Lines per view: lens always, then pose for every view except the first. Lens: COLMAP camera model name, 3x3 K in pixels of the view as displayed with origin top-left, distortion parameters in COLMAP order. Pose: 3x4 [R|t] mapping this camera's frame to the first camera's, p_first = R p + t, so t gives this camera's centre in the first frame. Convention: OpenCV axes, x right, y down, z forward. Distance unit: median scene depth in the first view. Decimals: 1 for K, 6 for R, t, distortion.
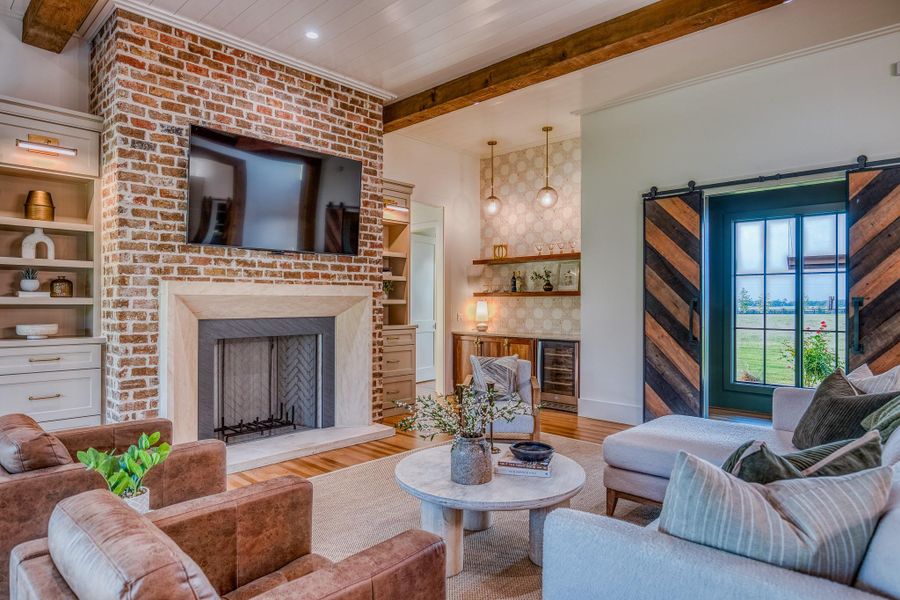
lens RADIAL K [[540.2, 0, 452.3], [0, 540.2, 297.8], [0, 0, 1]] dist [-0.006063, -0.004020]
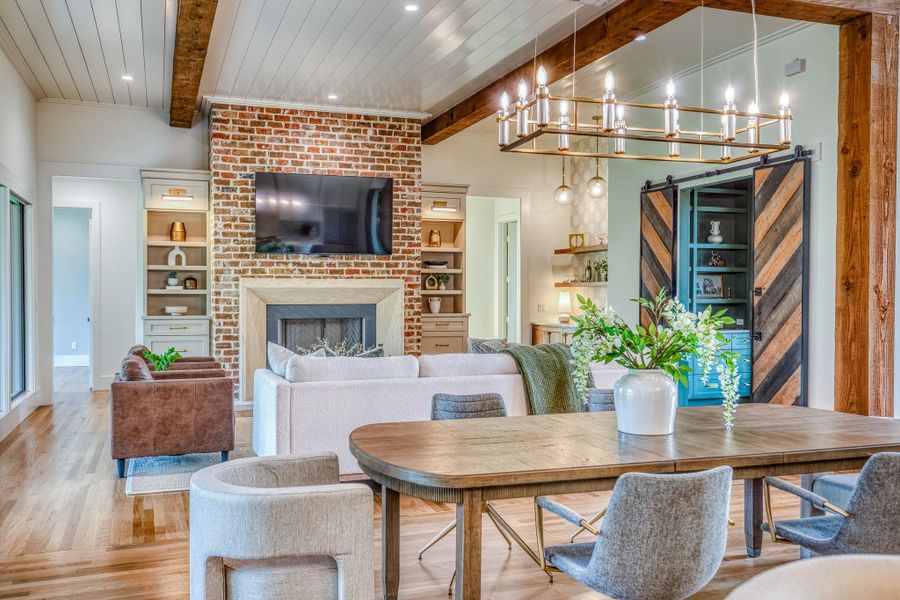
lens RADIAL K [[828.4, 0, 452.6], [0, 828.4, 296.7], [0, 0, 1]] dist [0.026711, 0.000000]
pose [[0.891153, 0.001435, -0.453702, 0.920898], [0.003935, 0.999933, 0.010892, -0.002899], [0.453687, -0.011492, 0.891087, -0.706275]]
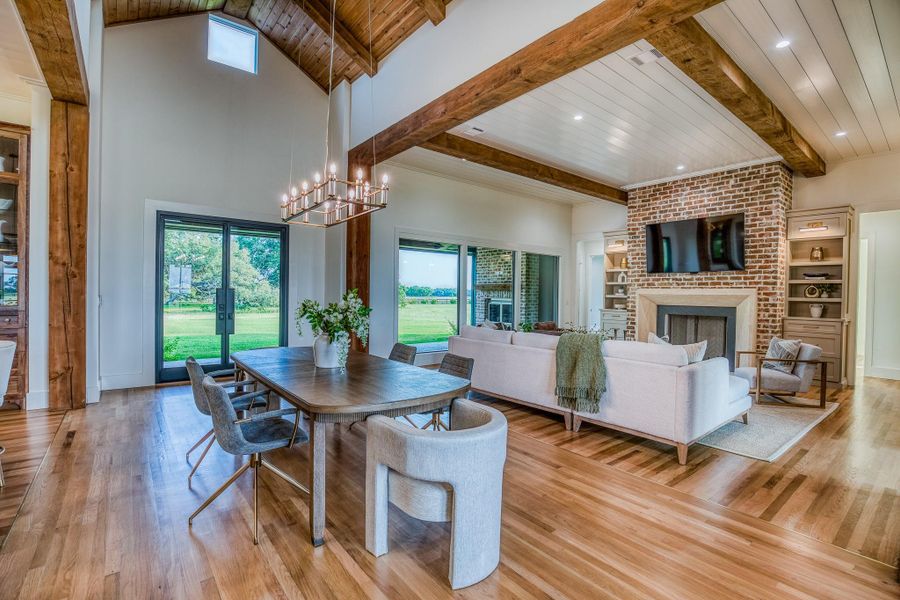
lens RADIAL K [[416.3, 0, 466.3], [0, 416.3, 292.4], [0, 0, 1]] dist [0.002338, 0.006678]
pose [[-0.107793, -0.009461, -0.994128, 1.334257], [-0.011494, 0.999900, -0.008270, 0.009981], [0.994107, 0.010535, -0.107891, 0.350222]]
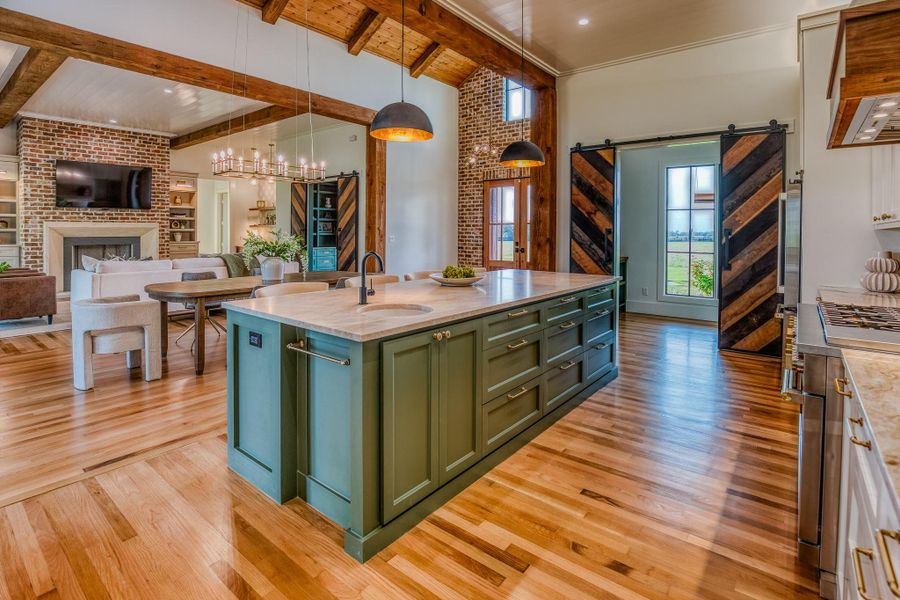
lens RADIAL K [[452.1, 0, 473.7], [0, 452.1, 230.7], [0, 0, 1]] dist [-0.031105, 0.003826]
pose [[0.994974, -0.001434, 0.100122, 1.118772], [0.000662, 0.999970, 0.007740, -0.003456], [-0.100130, -0.007635, 0.994945, -1.118973]]
